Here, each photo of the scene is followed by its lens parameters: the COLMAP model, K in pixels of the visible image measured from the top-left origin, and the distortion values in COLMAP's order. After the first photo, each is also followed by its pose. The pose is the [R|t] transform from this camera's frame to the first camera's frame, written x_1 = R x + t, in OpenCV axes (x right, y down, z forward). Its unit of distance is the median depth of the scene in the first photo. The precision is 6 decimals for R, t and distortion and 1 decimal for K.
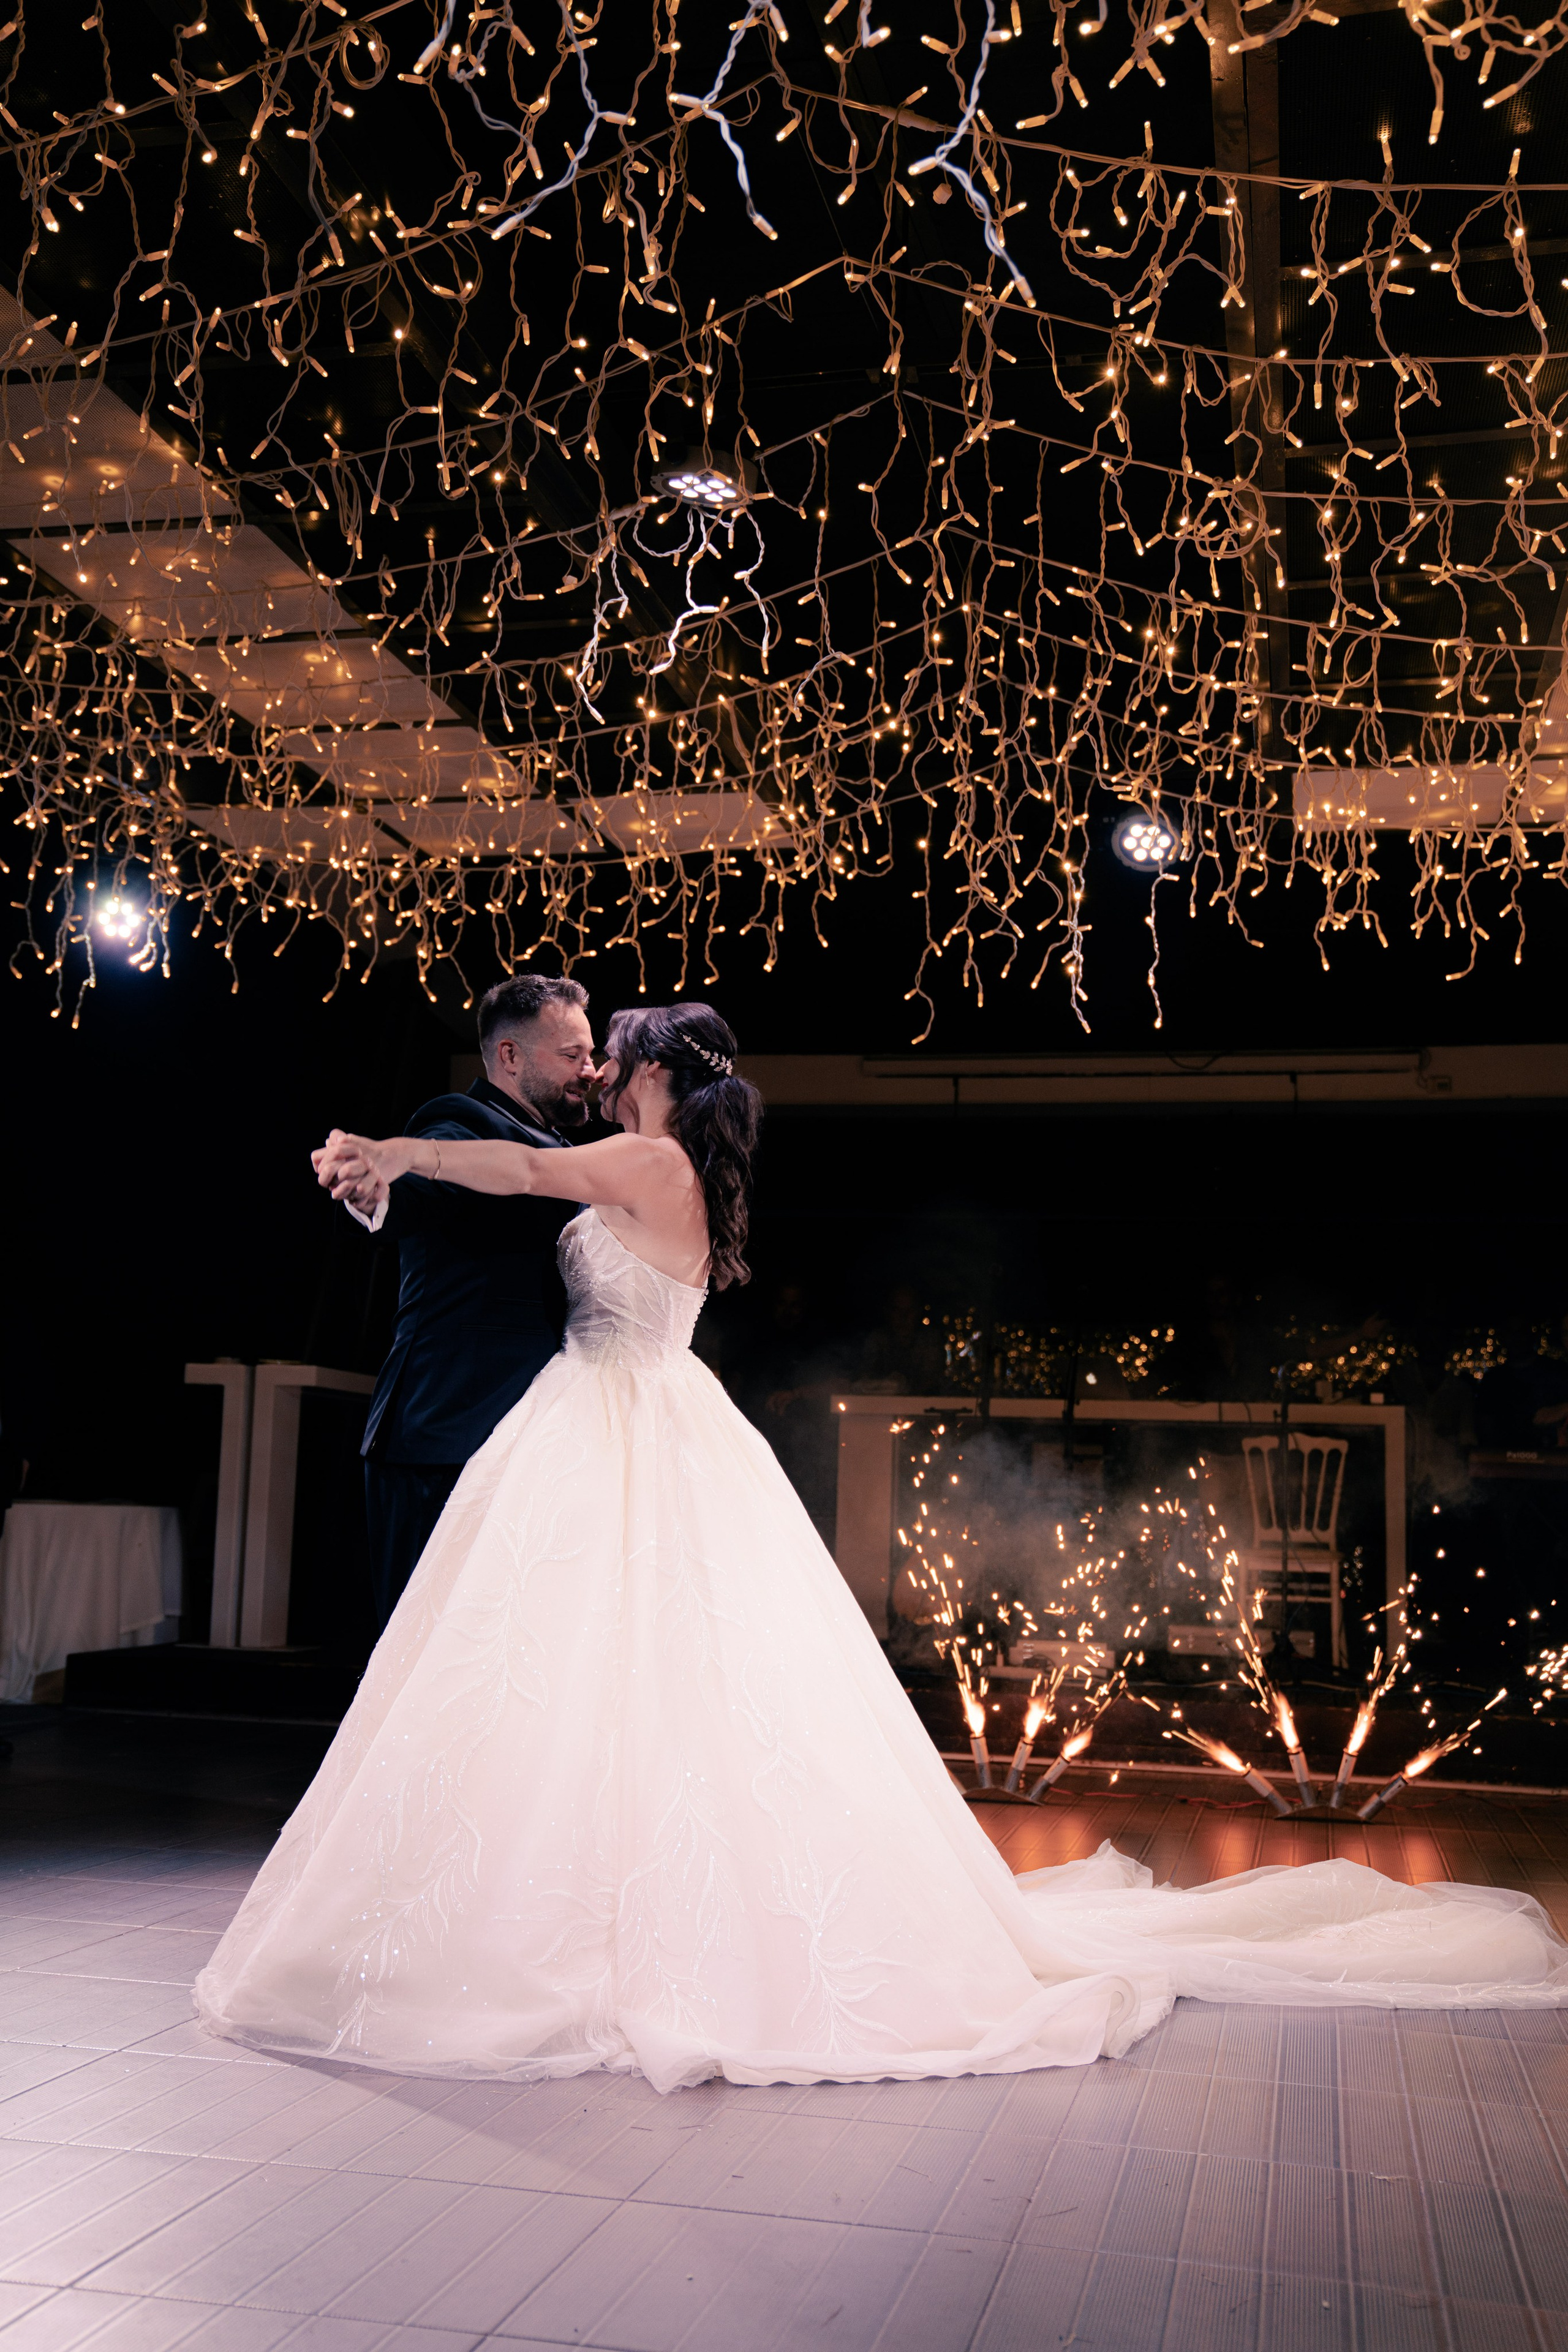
lens RADIAL K [[2290.1, 0, 771.7], [0, 2290.1, 1165.1], [0, 0, 1]] dist [0.012783, 0.000000]
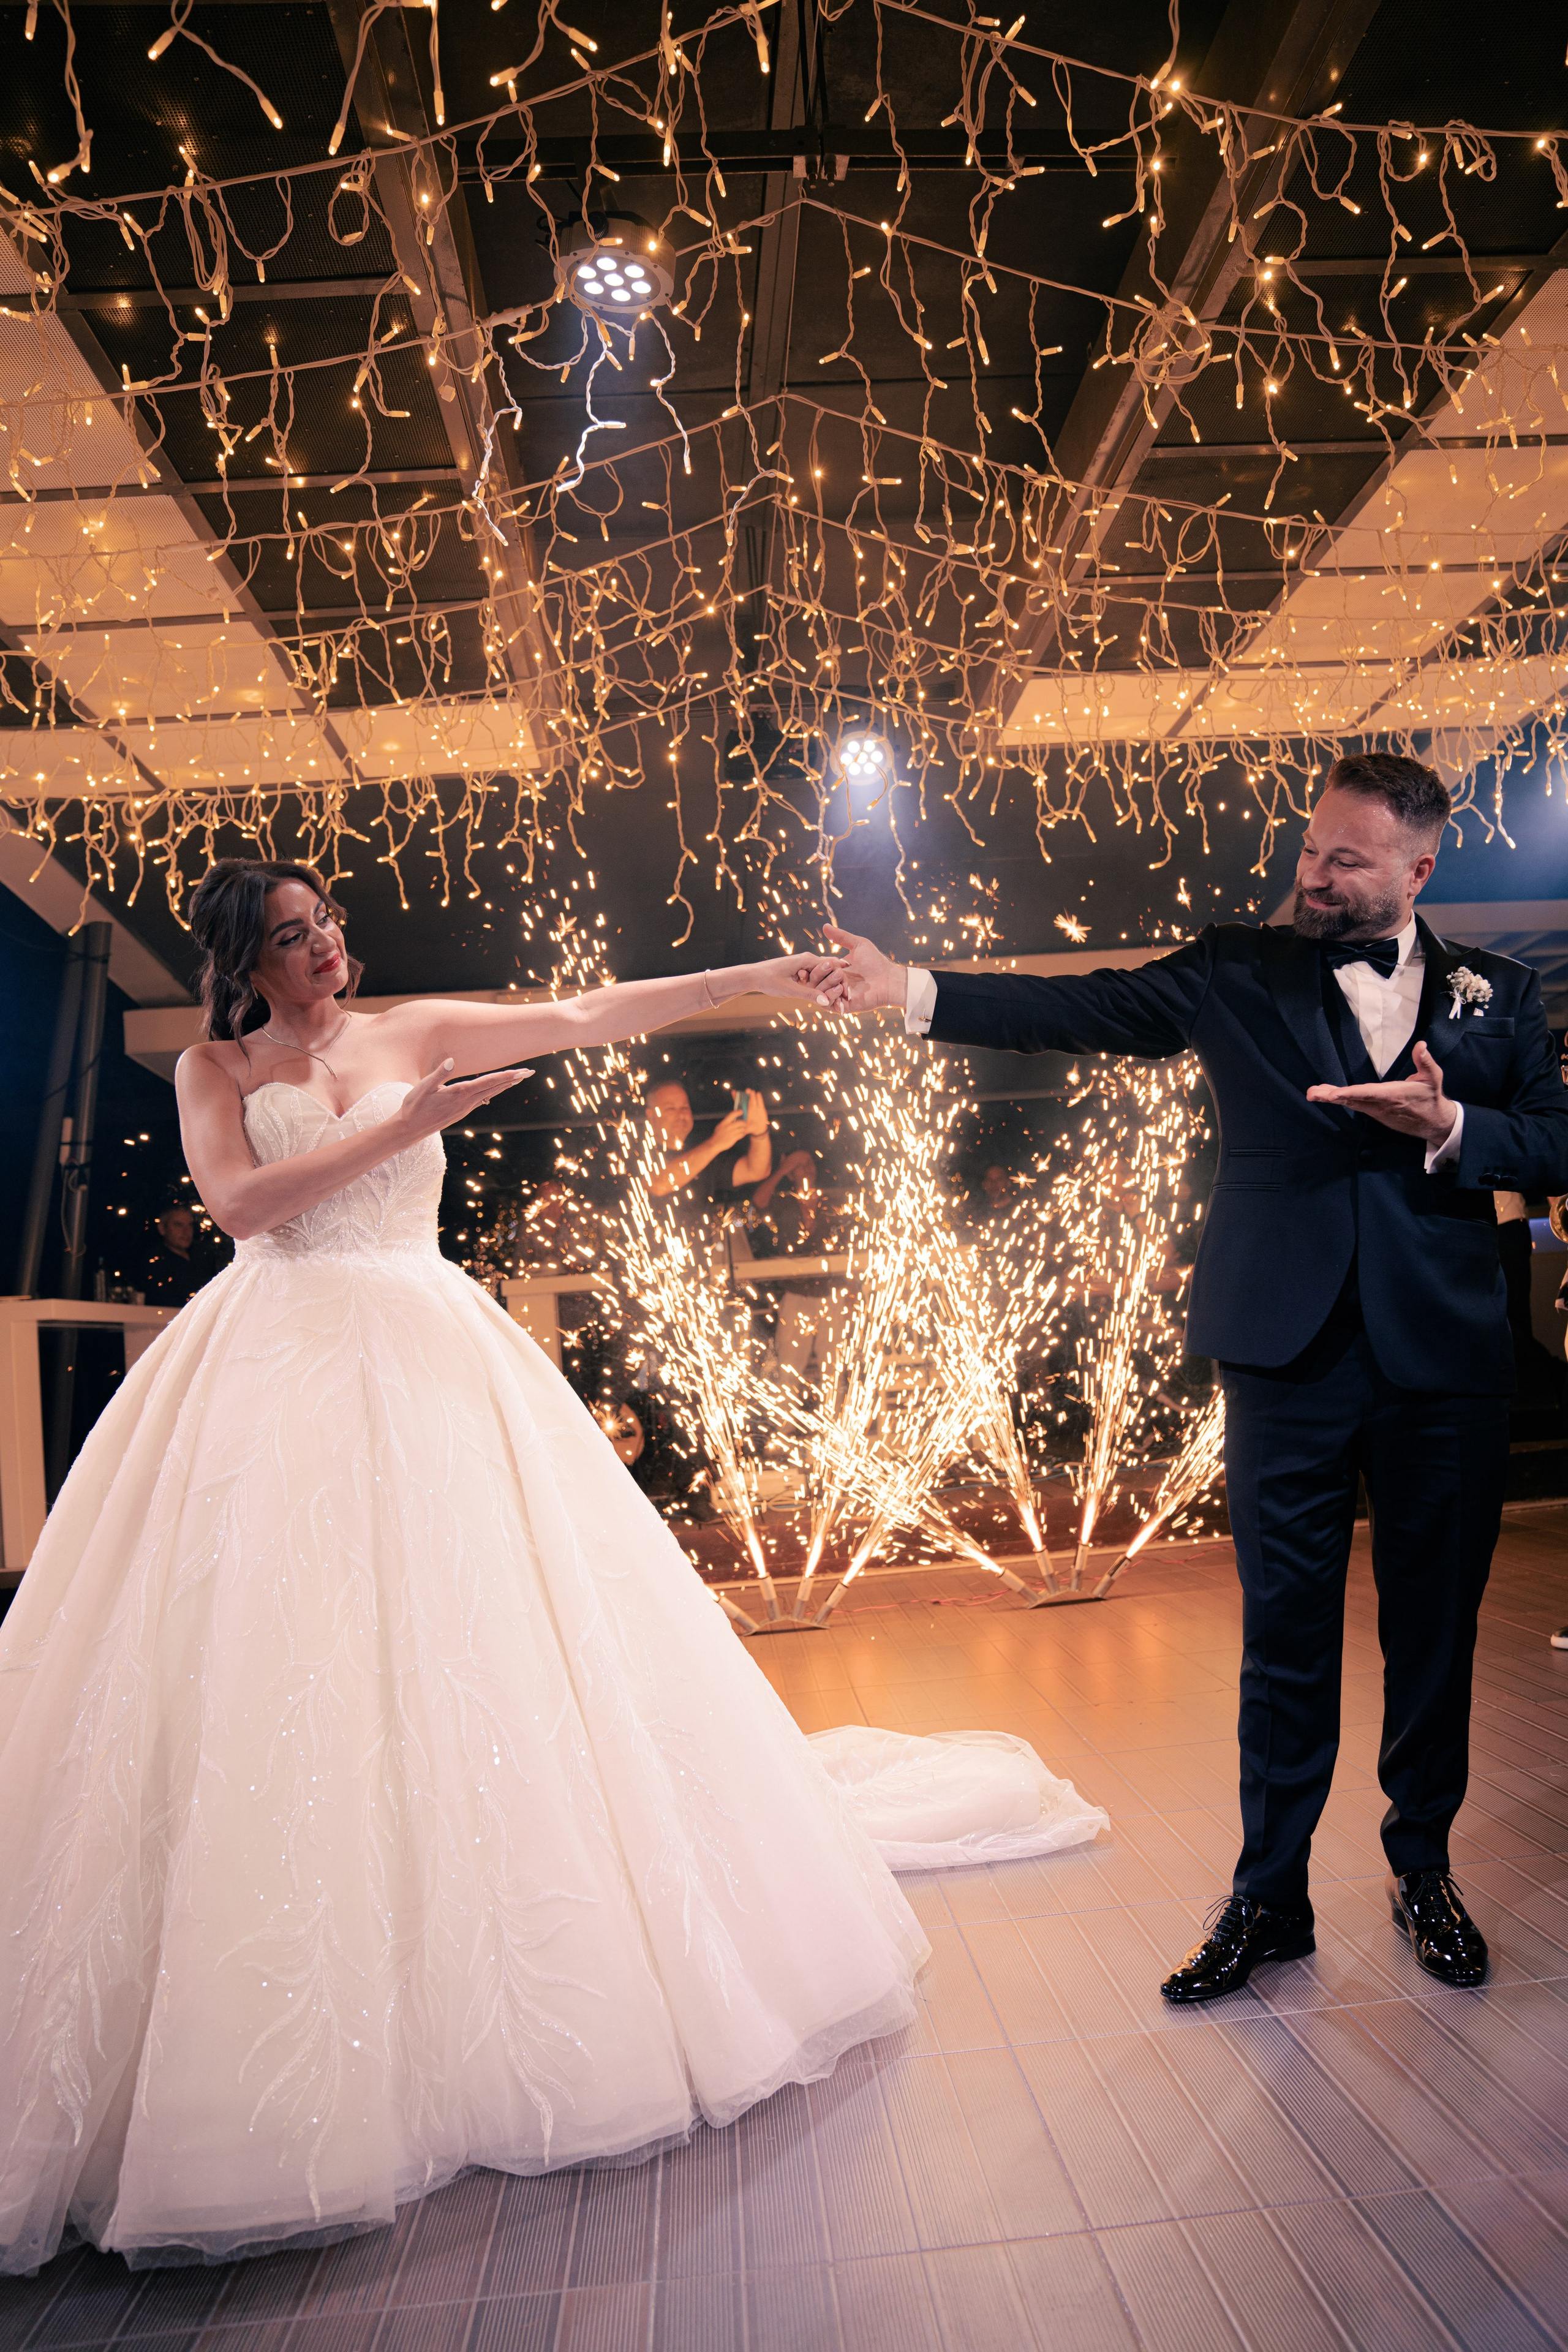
lens RADIAL K [[1635.4, 0, 791.6], [0, 1635.4, 1178.9], [0, 0, 1]] dist [-0.120198, 0.086545]
pose [[0.952575, -0.079430, 0.293754, -0.120419], [0.064026, 0.996039, 0.061703, 0.011366], [-0.297491, -0.039969, 0.953888, 0.269587]]
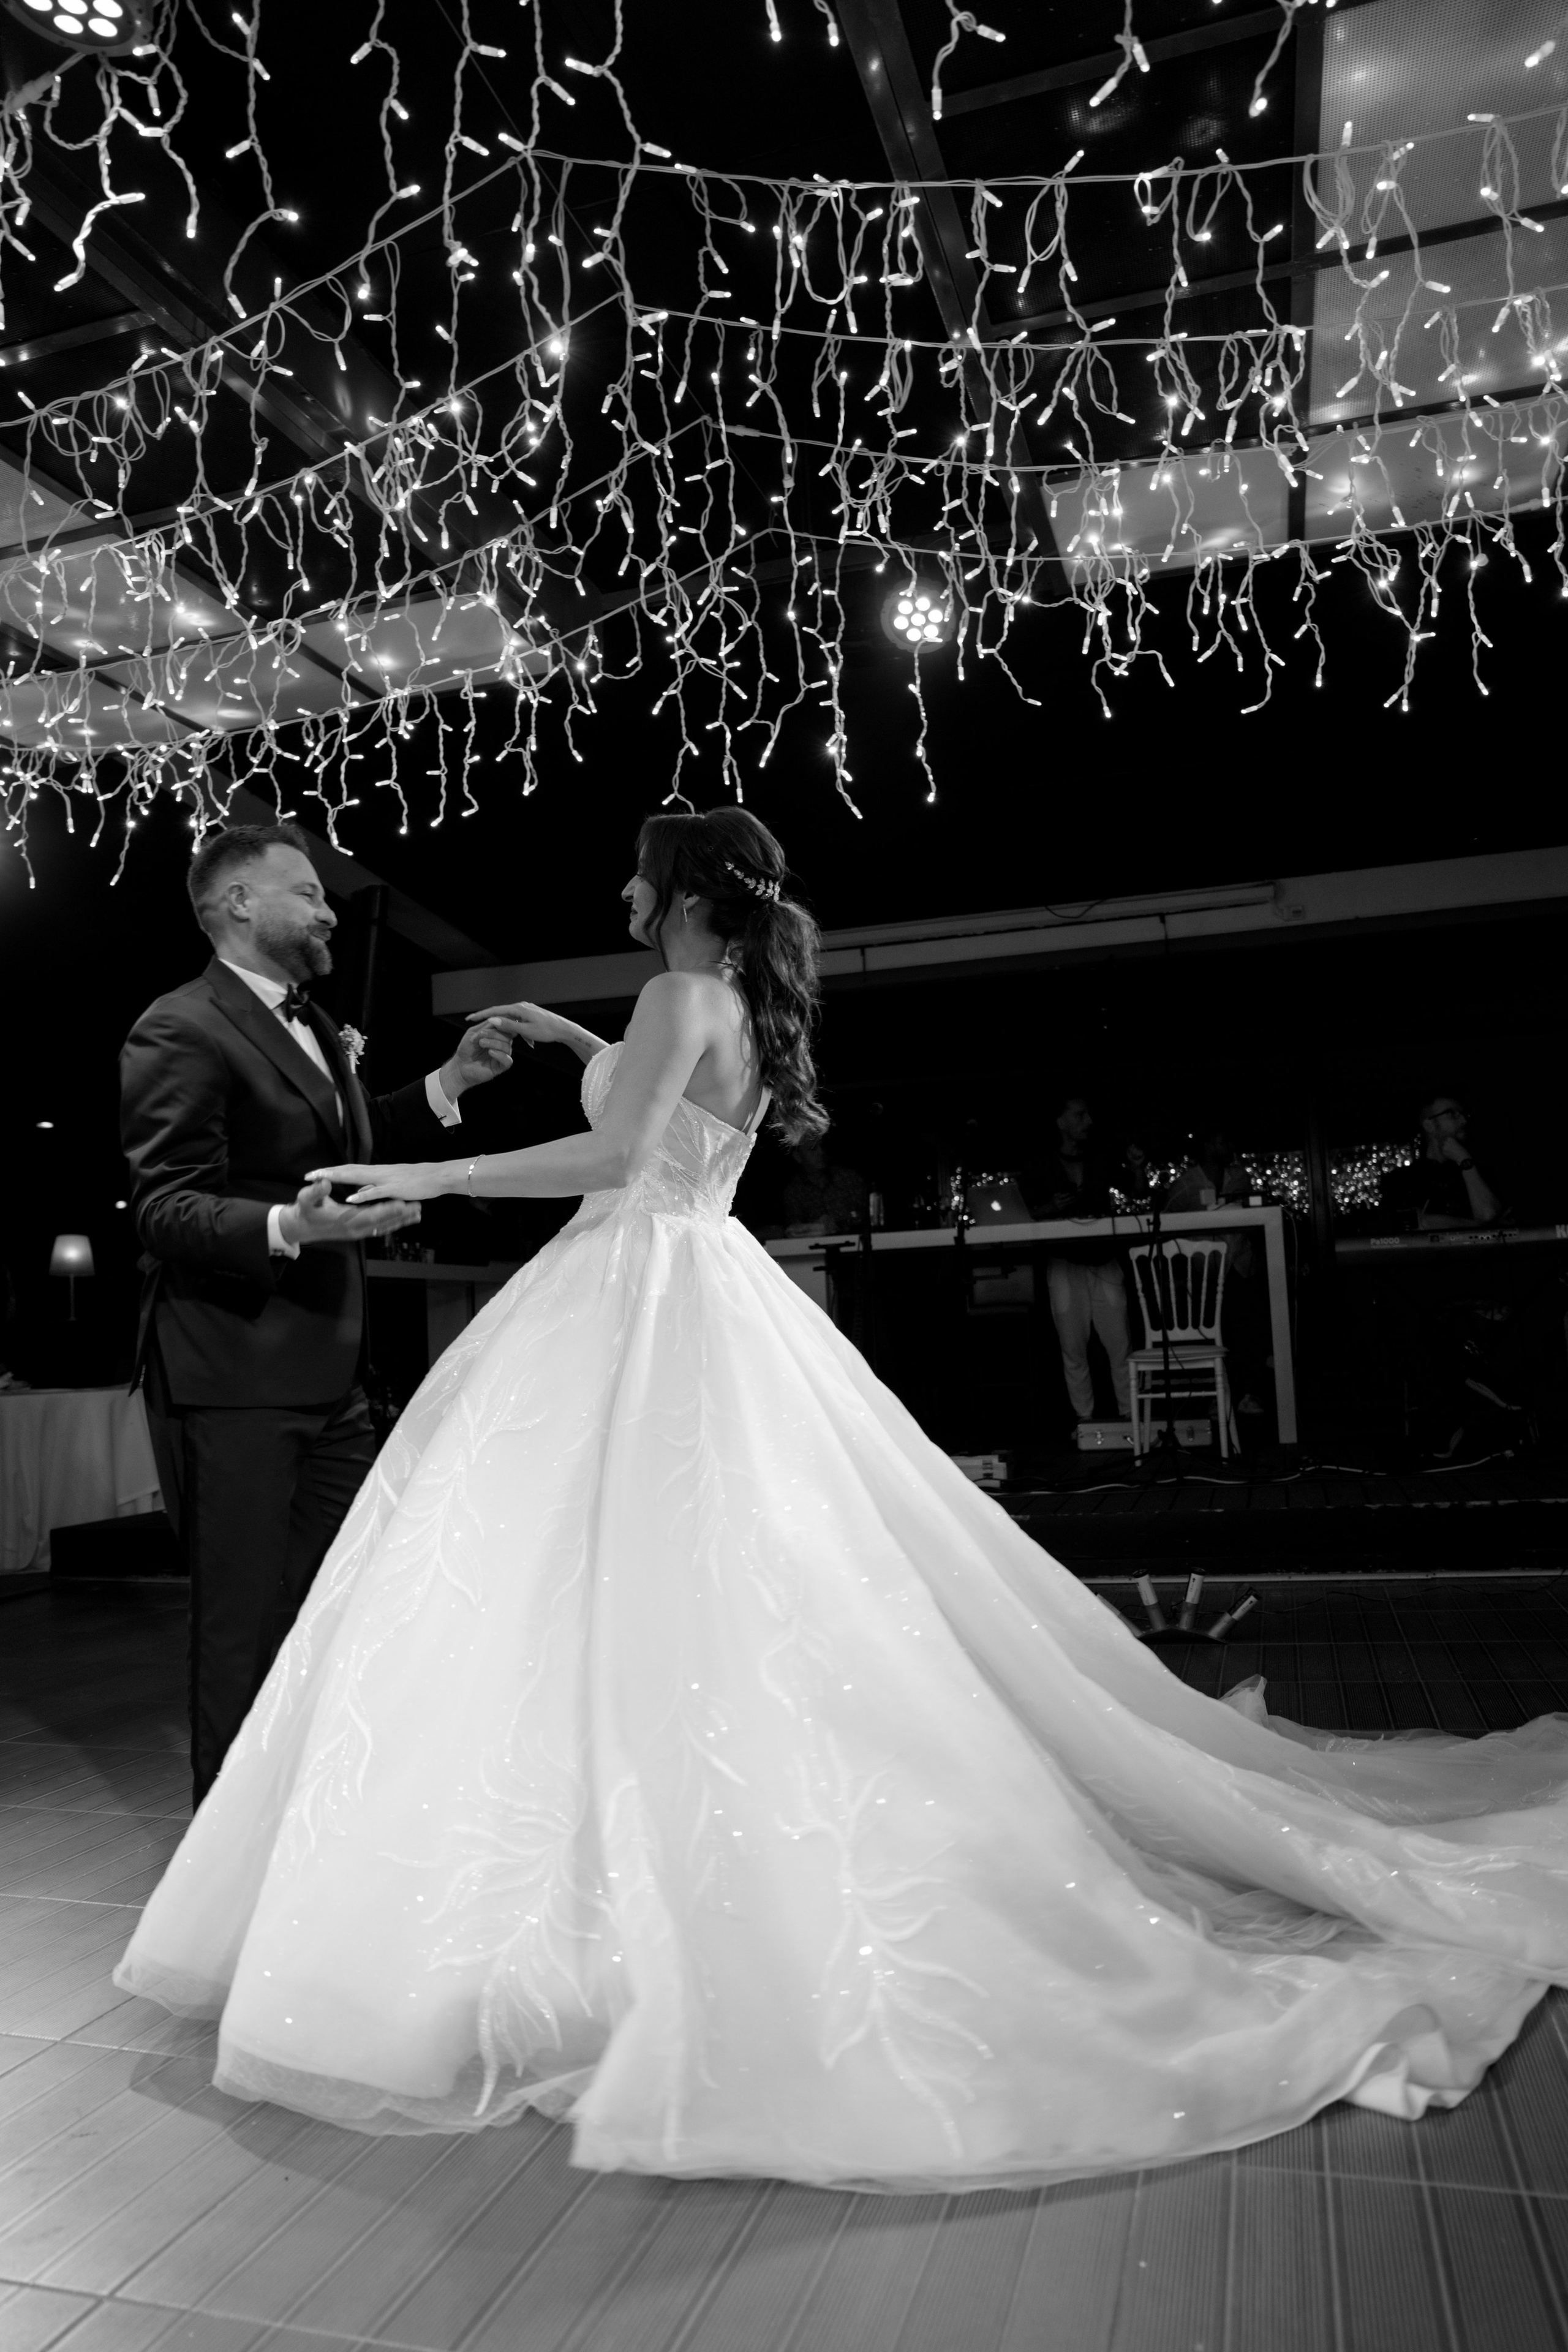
lens RADIAL K [[1635.4, 0, 772.2], [0, 1635.4, 1168.7], [0, 0, 1]] dist [-0.120198, 0.086545]
pose [[0.994411, -0.085907, -0.061376, 0.132539], [0.088812, 0.994973, 0.046282, 0.048001], [0.057091, -0.051474, 0.997041, 0.349597]]
